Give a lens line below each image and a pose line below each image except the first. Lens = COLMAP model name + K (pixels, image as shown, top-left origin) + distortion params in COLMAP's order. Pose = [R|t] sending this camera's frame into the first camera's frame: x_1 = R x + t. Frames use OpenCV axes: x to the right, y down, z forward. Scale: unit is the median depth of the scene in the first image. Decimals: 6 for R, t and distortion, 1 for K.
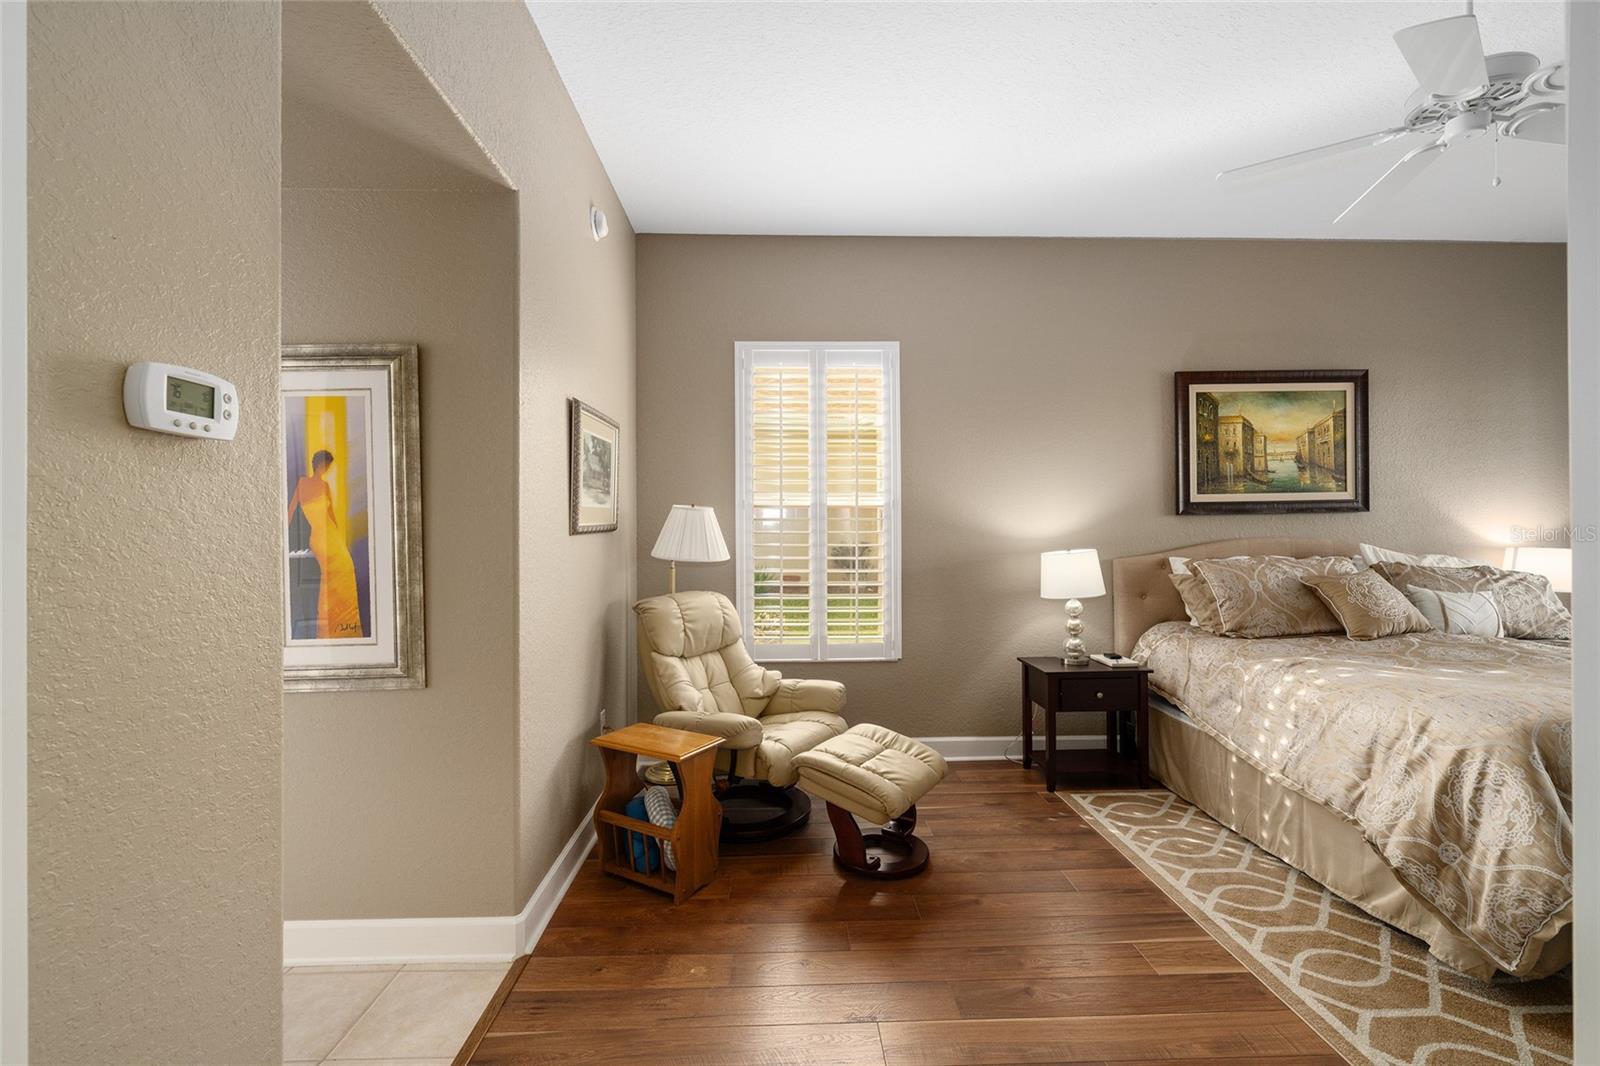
lens RADIAL K [[669.6, 0, 799.2], [0, 669.6, 535.8], [0, 0, 1]] dist [-0.003238, 0.001074]
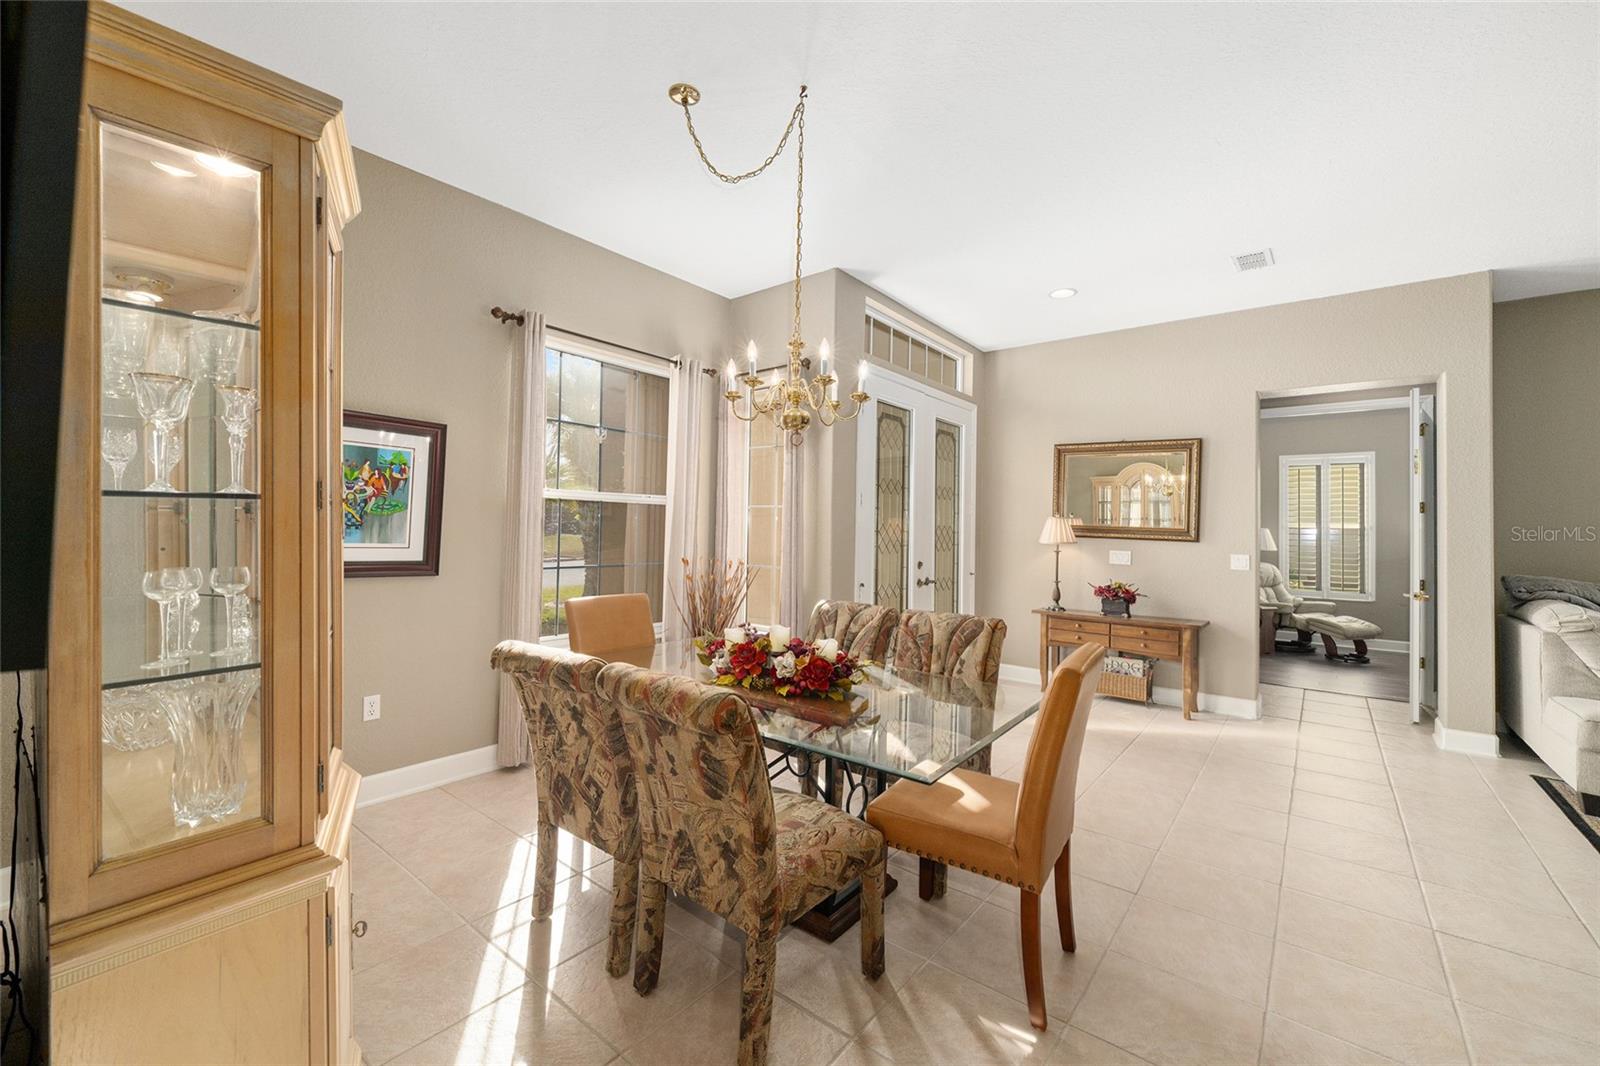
lens RADIAL K [[638.8, 0, 803.5], [0, 638.8, 527.8], [0, 0, 1]] dist [-0.002802, 0.001228]
pose [[0.758098, 0.011182, -0.652045, 0.111952], [-0.019799, 0.999787, -0.005874, -0.000644], [0.651840, 0.017363, 0.758158, -2.052457]]
